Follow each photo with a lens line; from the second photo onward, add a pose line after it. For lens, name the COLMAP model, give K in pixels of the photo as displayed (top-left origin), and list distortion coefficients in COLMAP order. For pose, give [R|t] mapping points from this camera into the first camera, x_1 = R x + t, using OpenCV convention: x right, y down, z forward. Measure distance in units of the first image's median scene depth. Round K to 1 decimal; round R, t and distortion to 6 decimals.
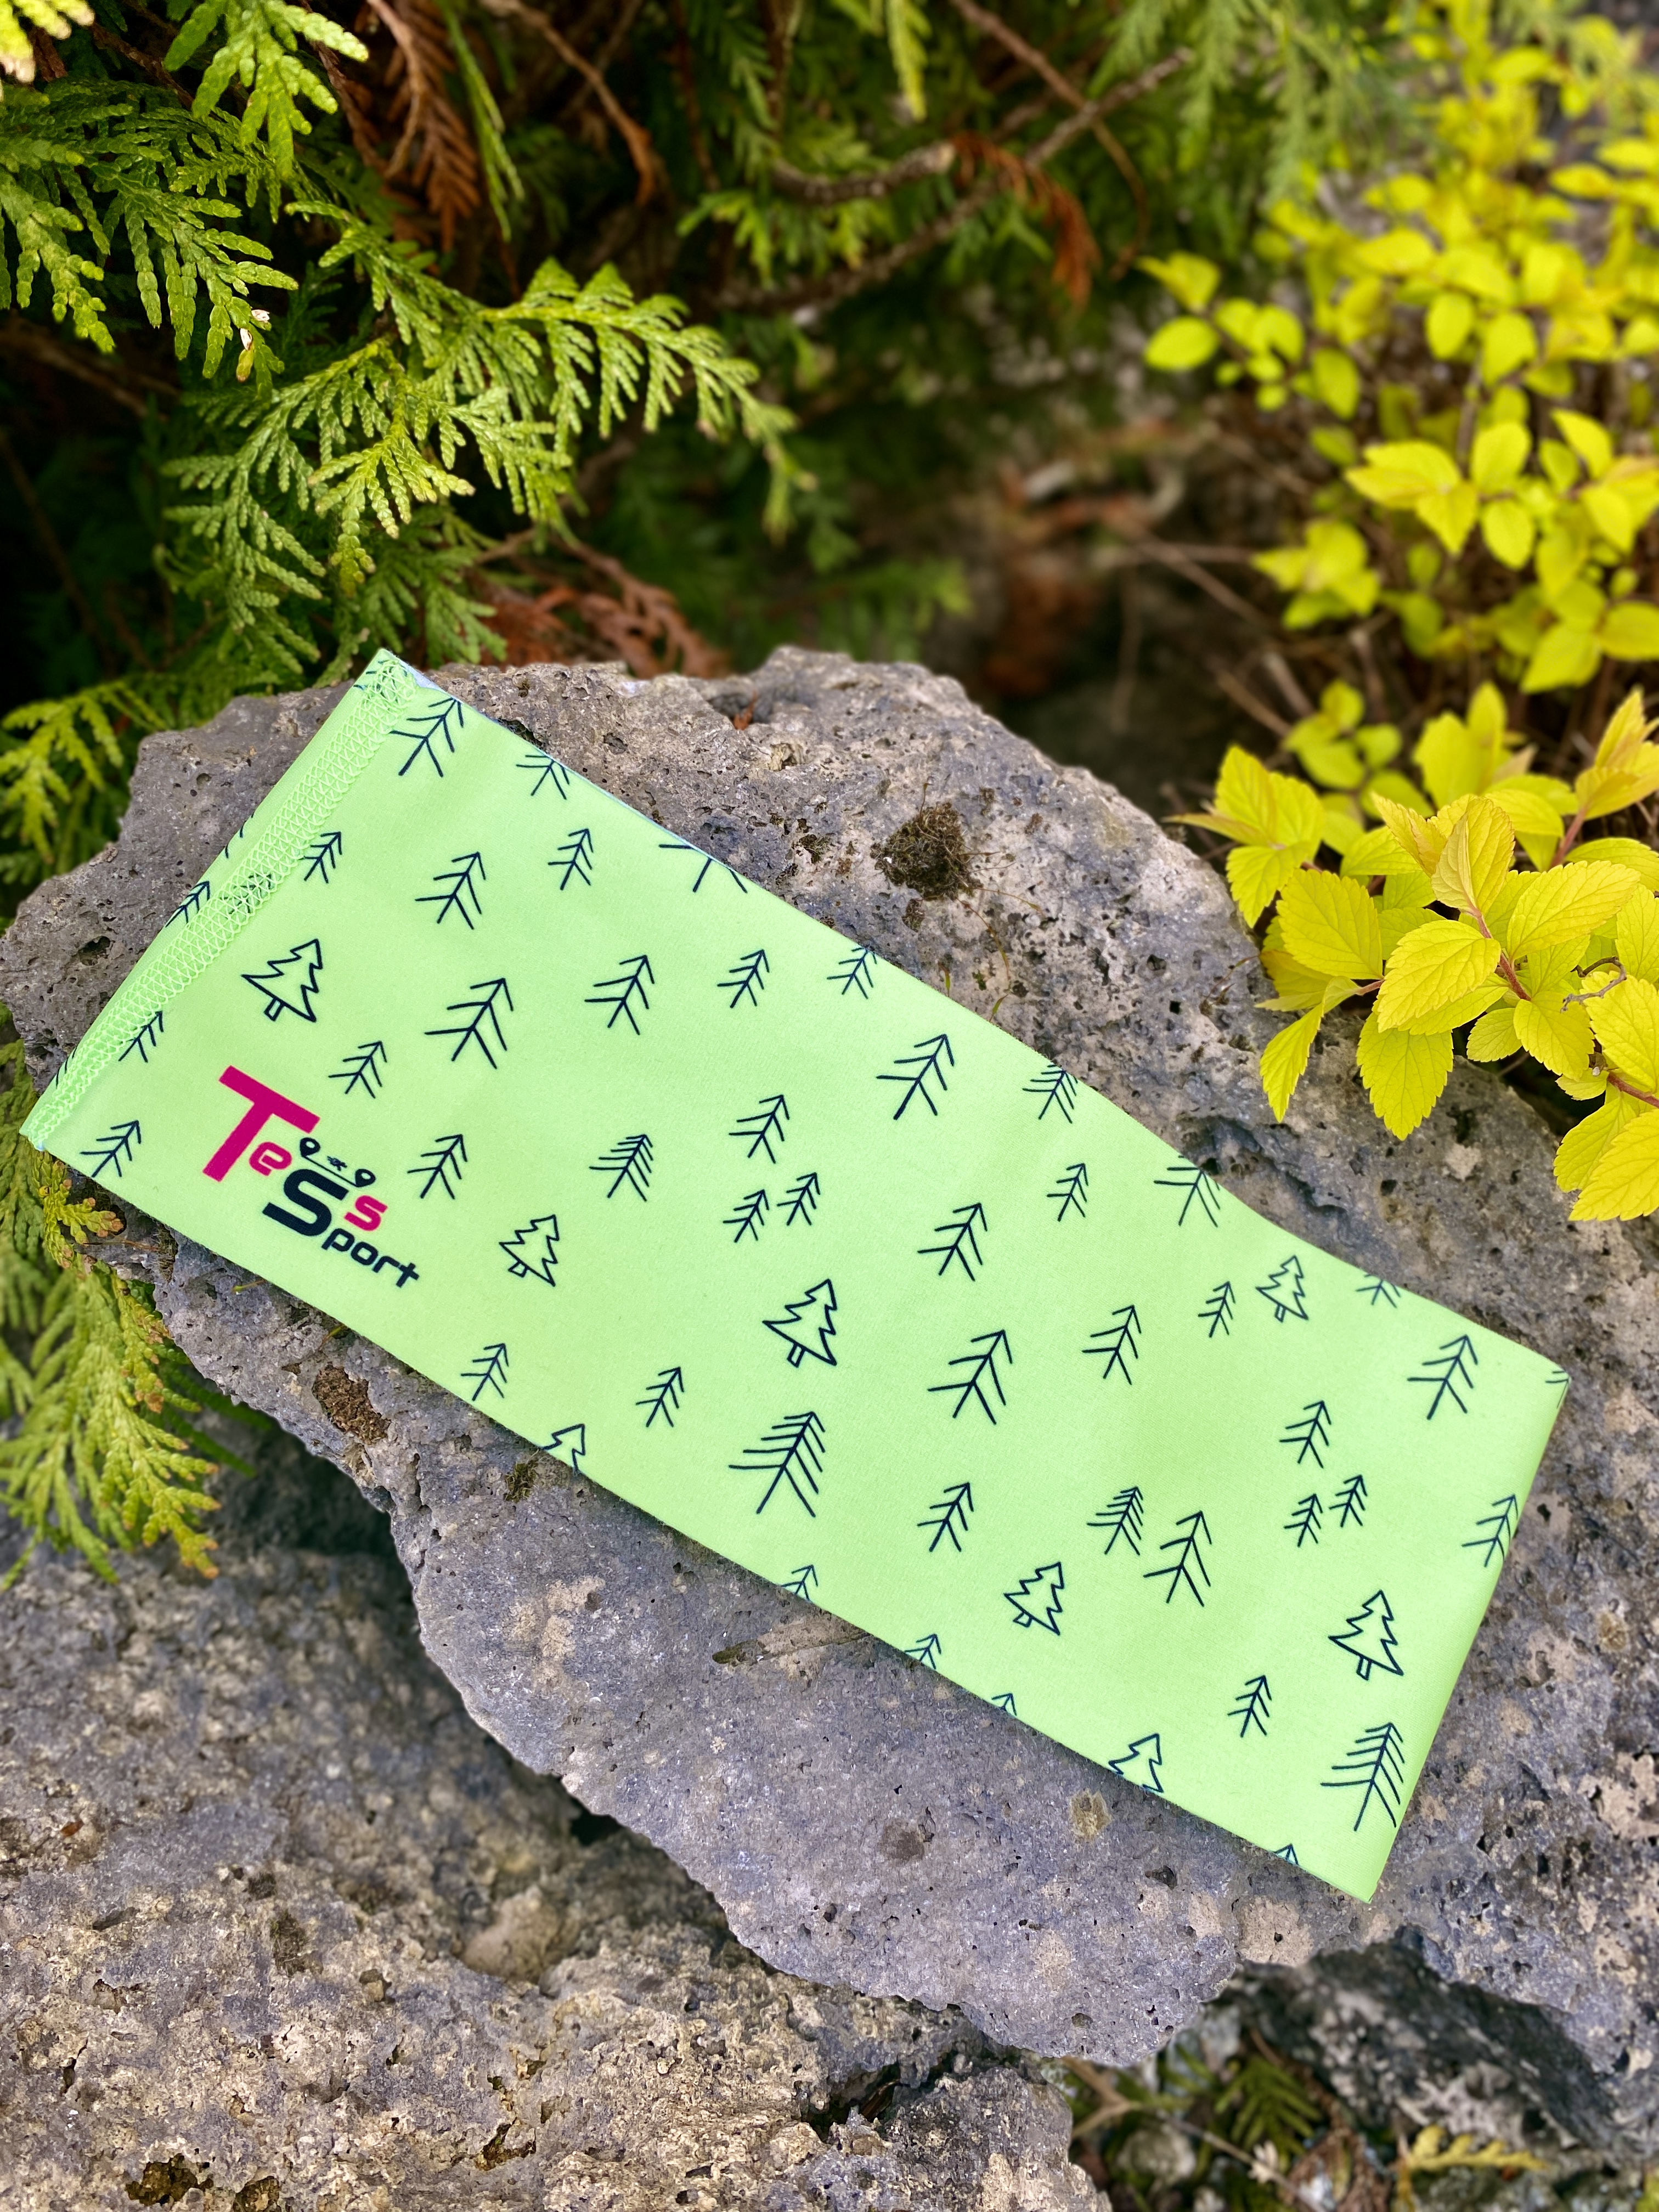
lens RADIAL K [[1700.5, 0, 817.9], [0, 1700.5, 1106.3], [0, 0, 1]] dist [0.000864, -0.003976]
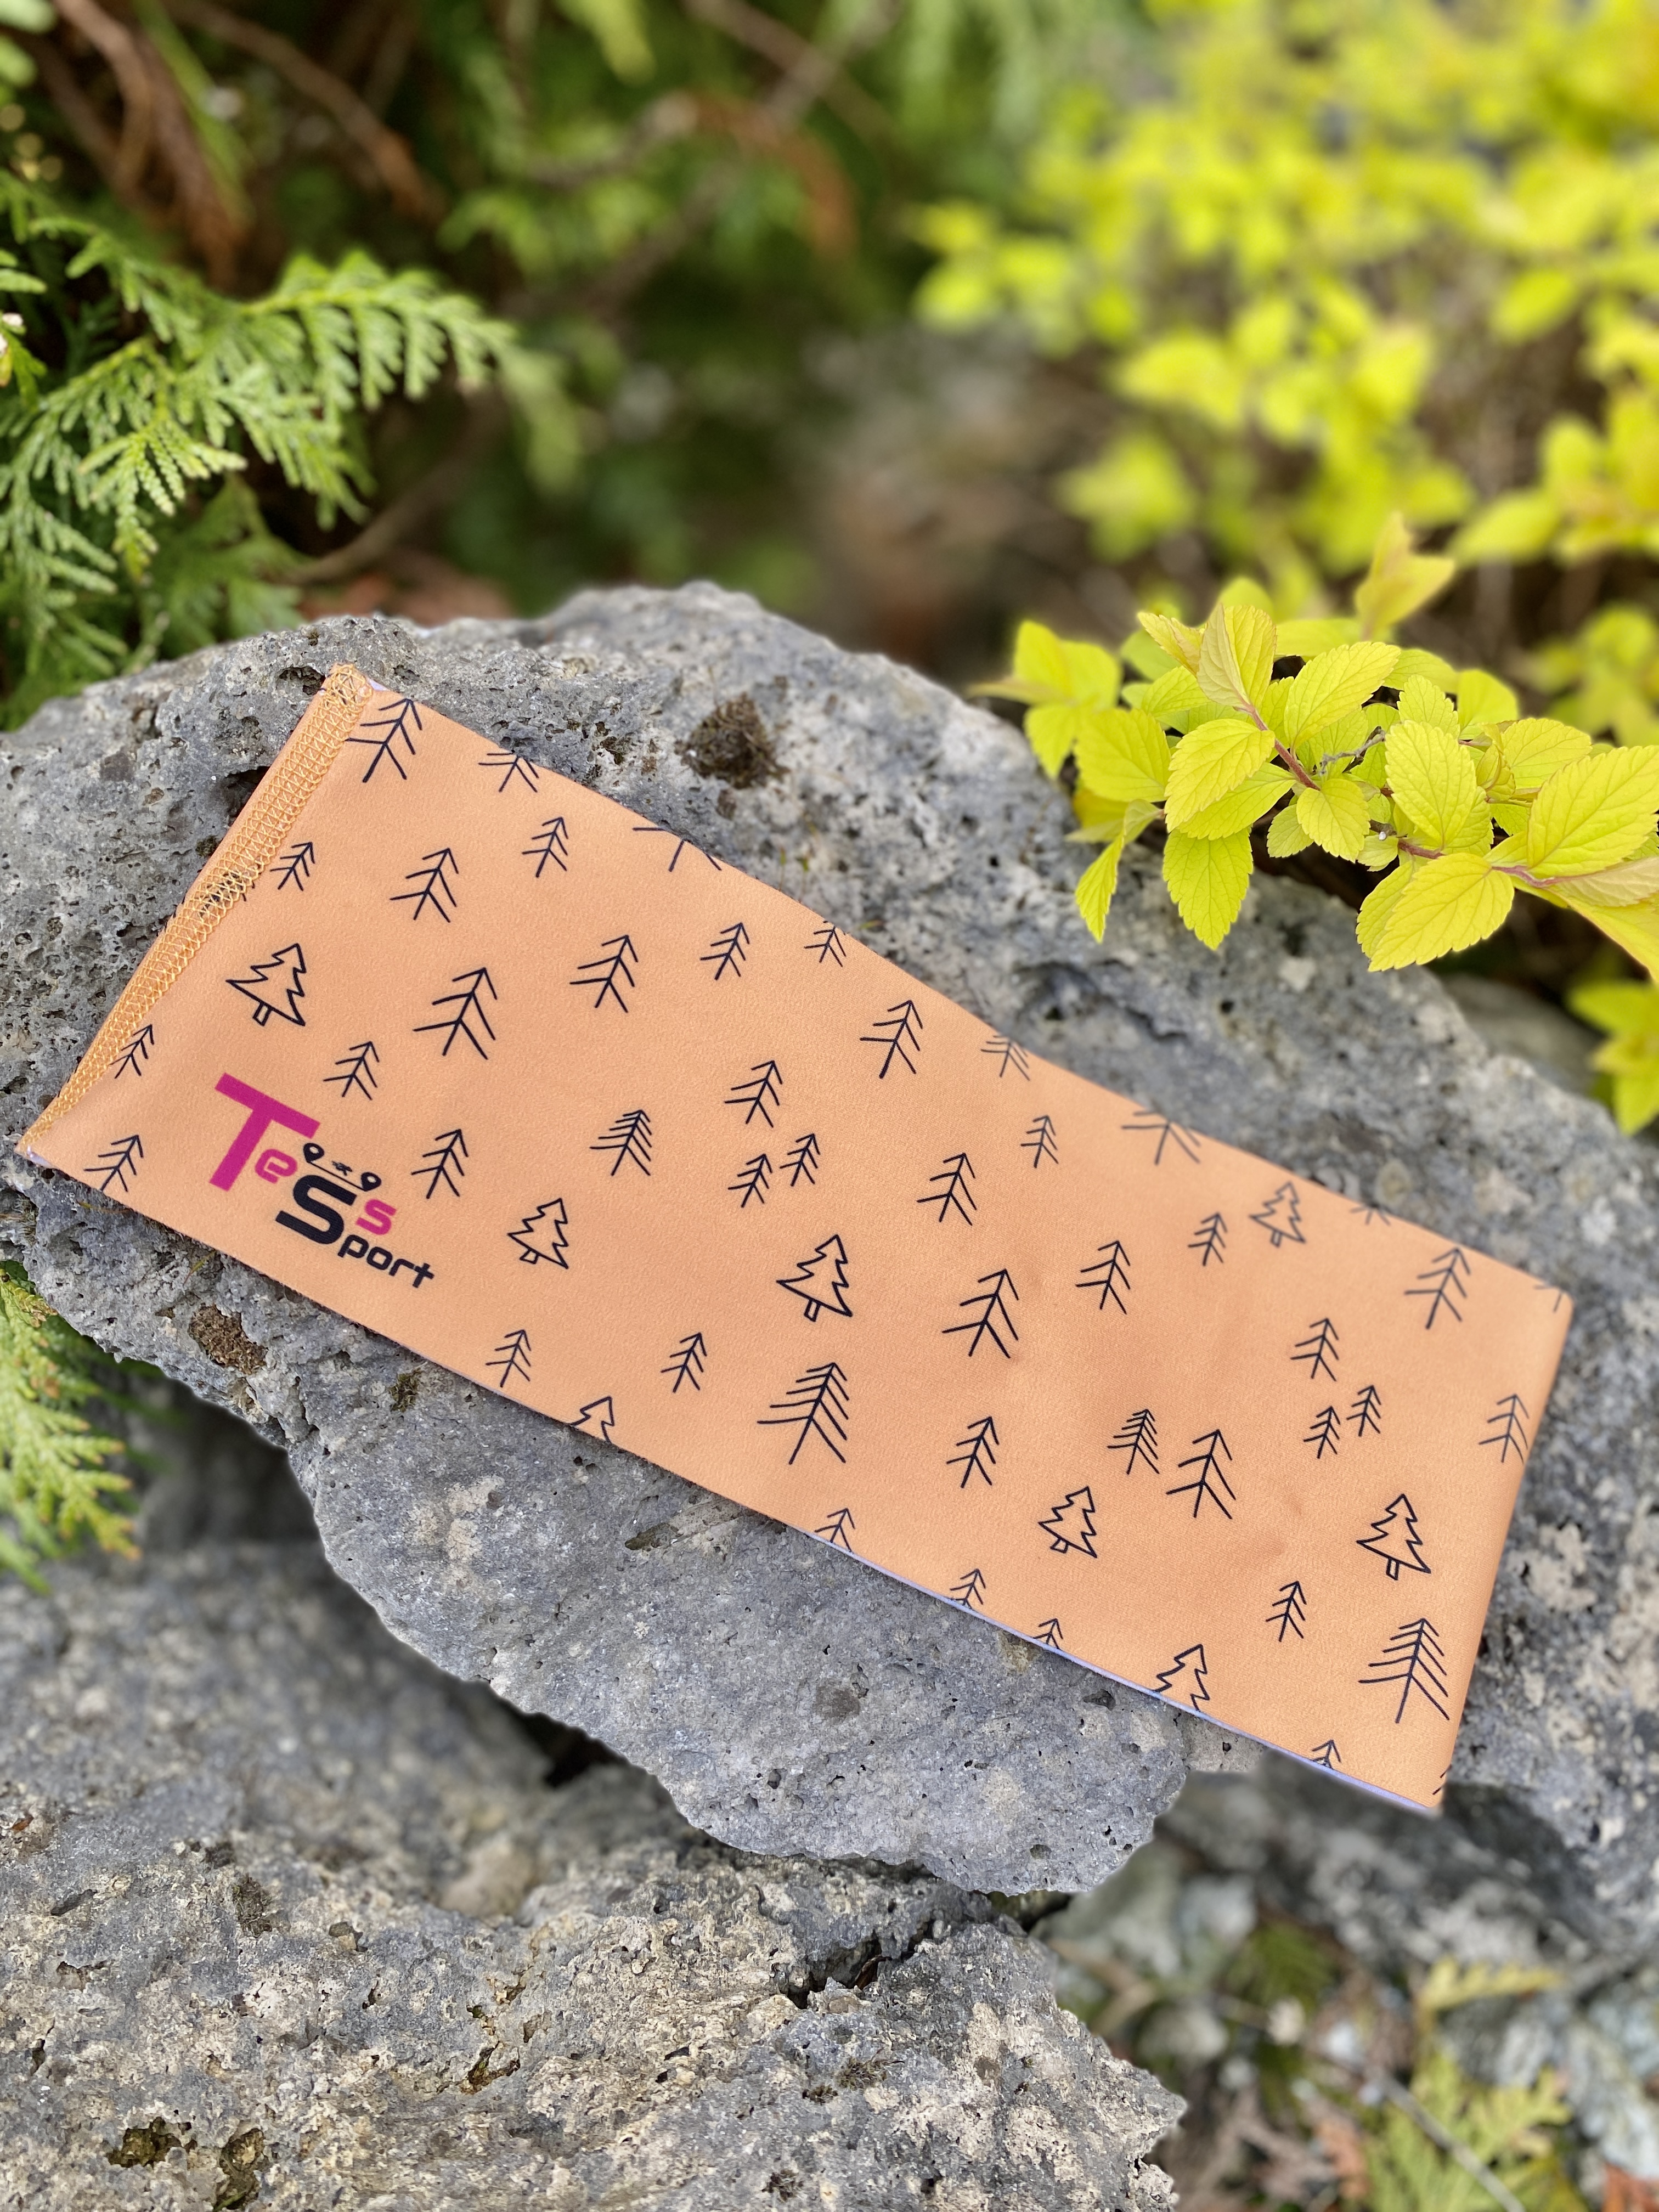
lens RADIAL K [[1698.4, 0, 814.3], [0, 1698.4, 1108.7], [0, 0, 1]] dist [-0.000722, -0.000934]
pose [[0.989251, -0.145454, 0.015001, 0.067536], [0.145918, 0.988616, -0.036694, 0.114136], [-0.009493, 0.038488, 0.999214, -0.016295]]
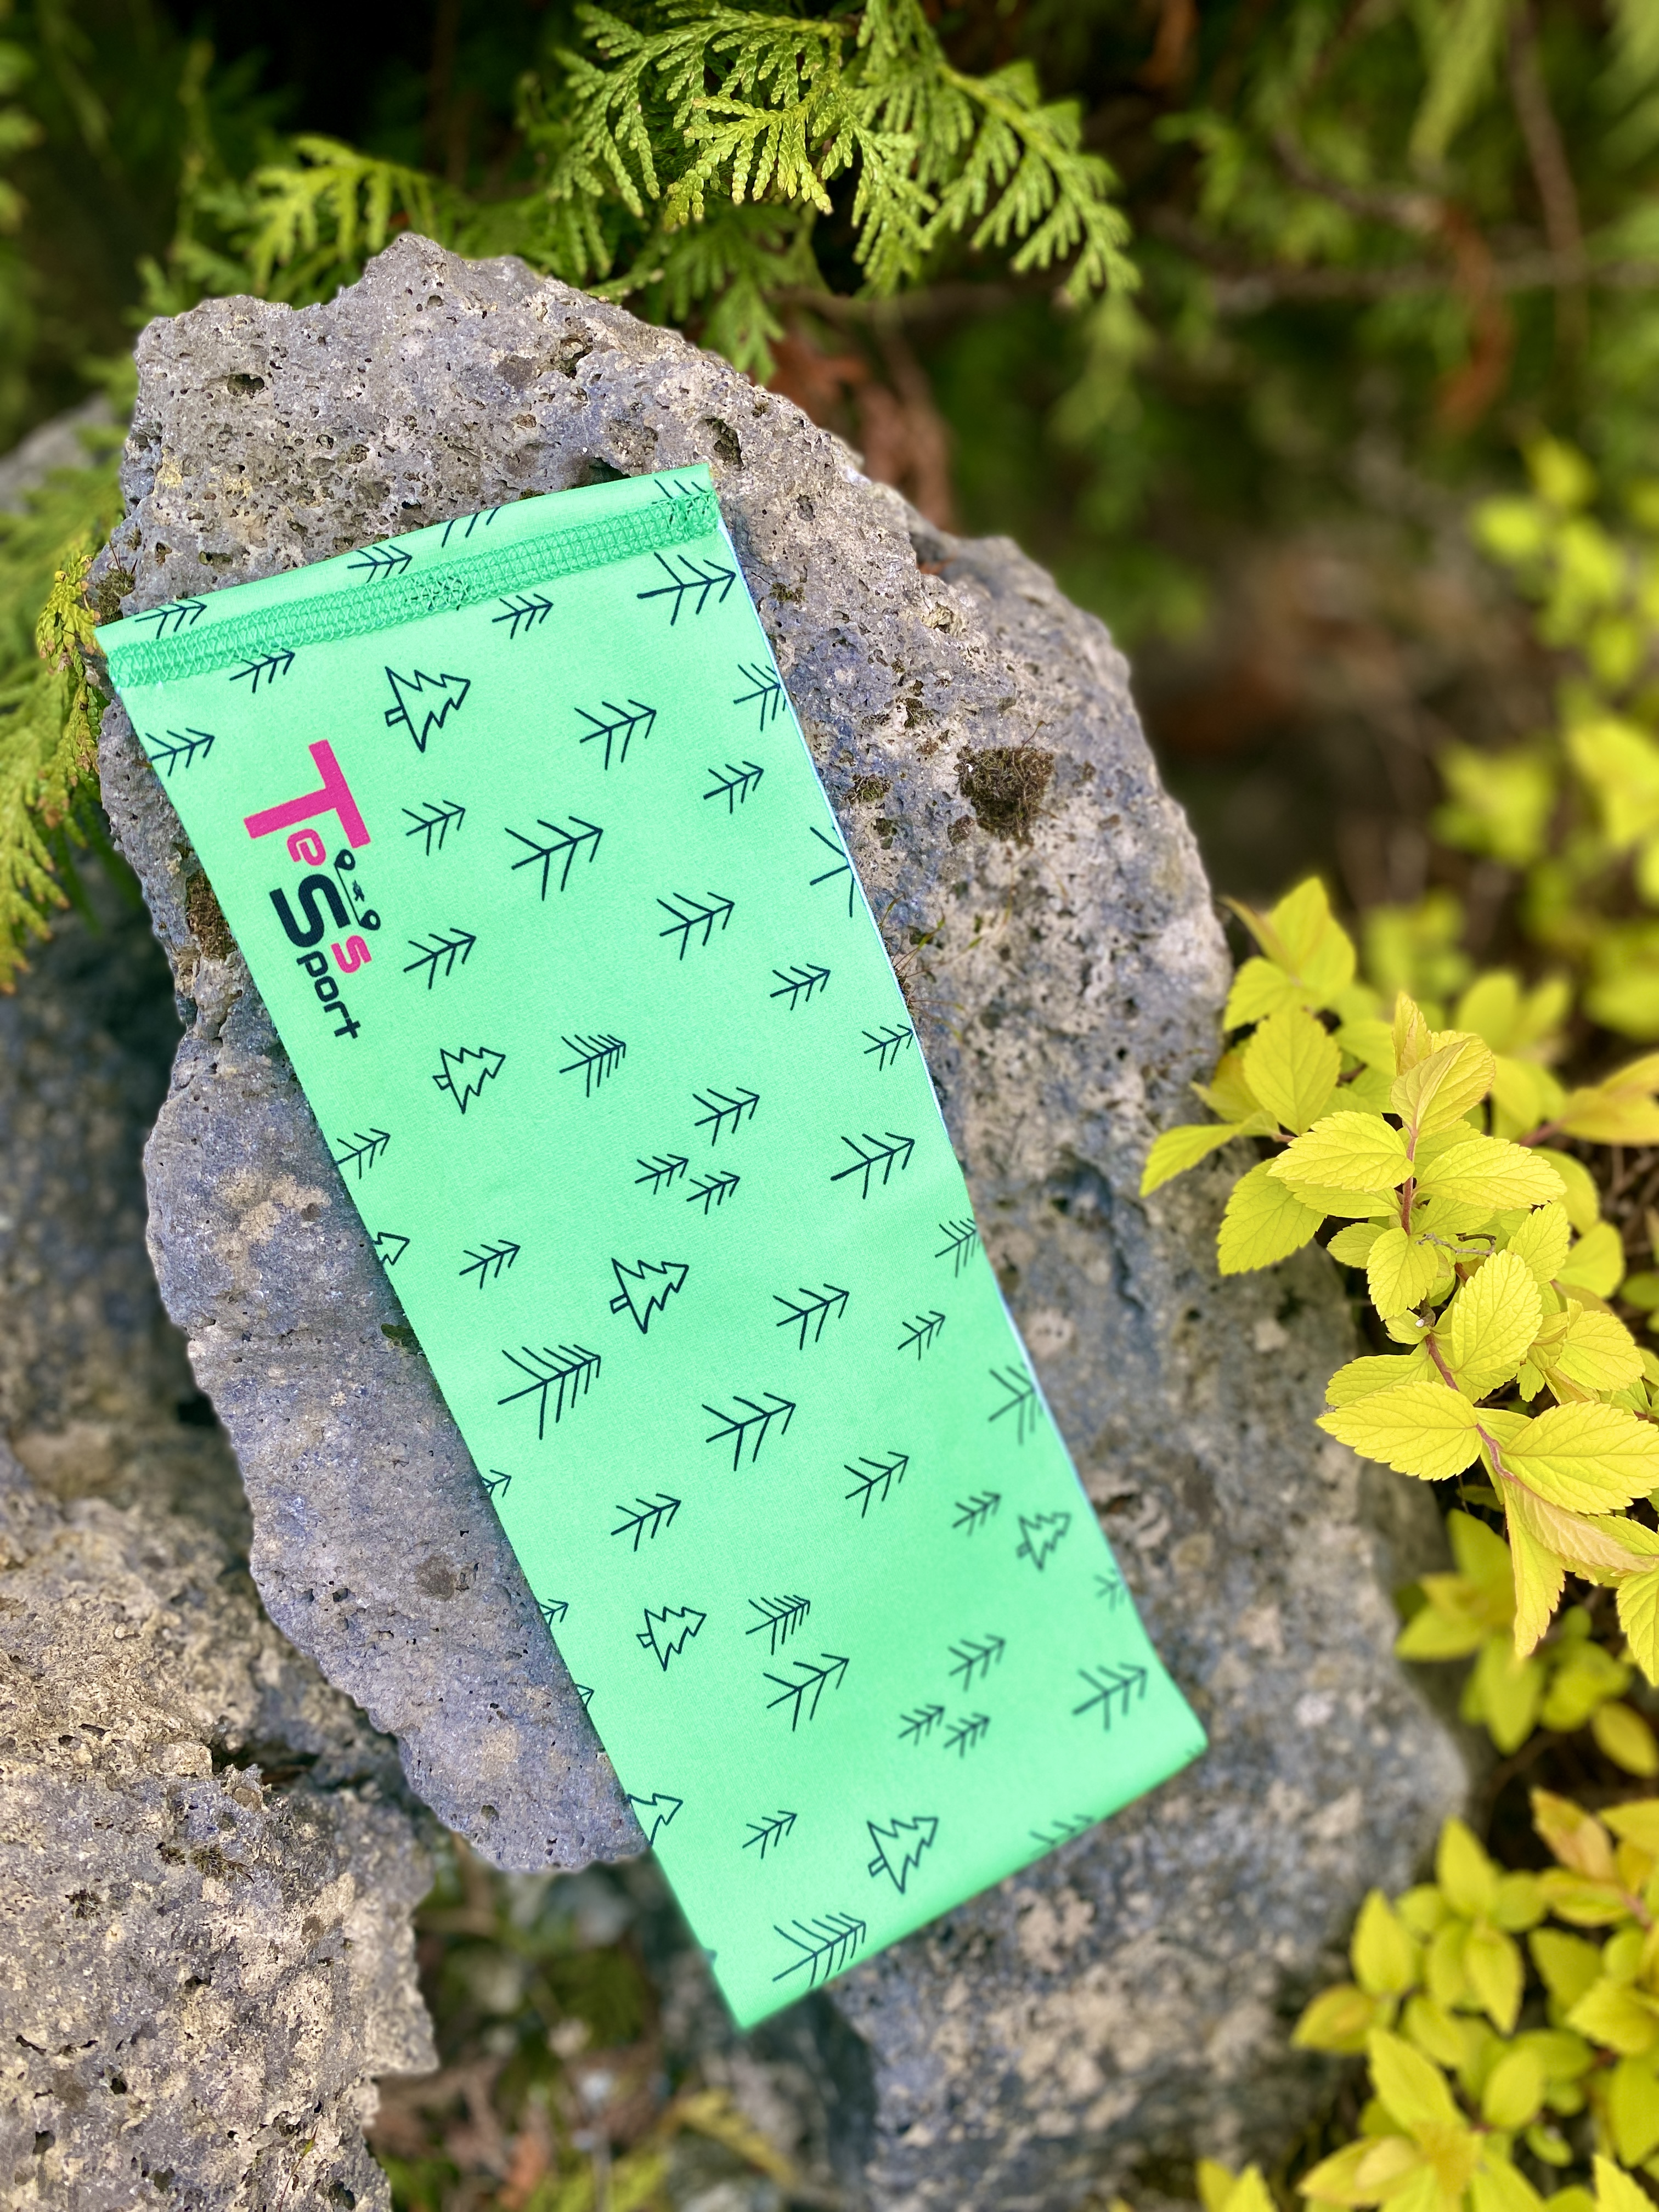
lens RADIAL K [[1701.9, 0, 828.8], [0, 1701.9, 1106.4], [0, 0, 1]] dist [-0.002879, 0.000717]
pose [[0.829561, 0.556063, 0.051212, 0.032450], [-0.558067, 0.828792, 0.040816, 0.024512], [-0.019747, -0.062439, 0.997853, -0.005864]]
